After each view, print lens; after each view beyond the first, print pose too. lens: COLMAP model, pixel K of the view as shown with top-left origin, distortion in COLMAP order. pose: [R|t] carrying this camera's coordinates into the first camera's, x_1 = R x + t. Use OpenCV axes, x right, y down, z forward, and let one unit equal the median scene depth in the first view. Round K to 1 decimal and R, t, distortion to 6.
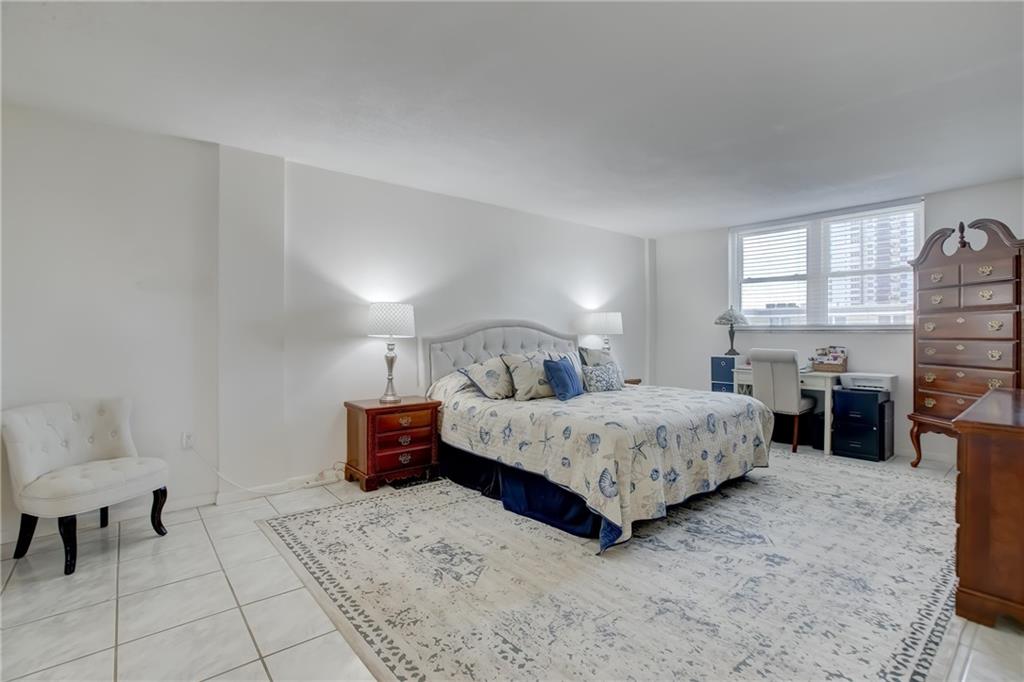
lens RADIAL K [[477.4, 0, 510.0], [0, 477.4, 334.8], [0, 0, 1]] dist [-0.047229, 0.014592]
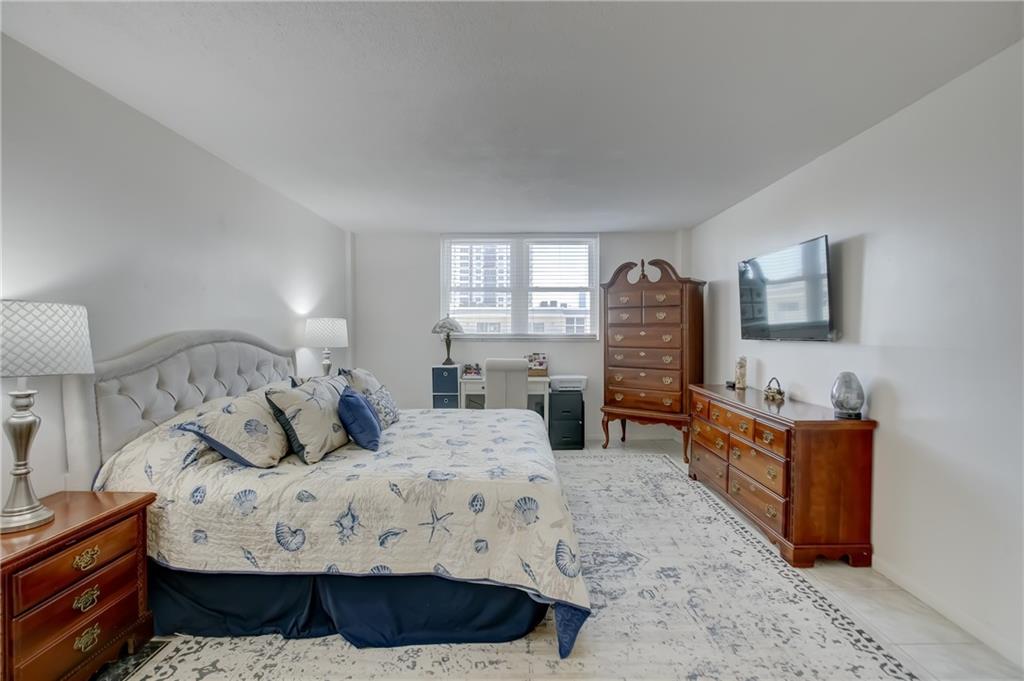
lens RADIAL K [[477.4, 0, 573.1], [0, 477.4, 342.5], [0, 0, 1]] dist [-0.047229, 0.014592]
pose [[0.641271, -0.014050, 0.767186, -0.236997], [0.004683, 0.999885, 0.014396, -0.030263], [-0.767300, -0.005639, 0.641263, 0.324980]]
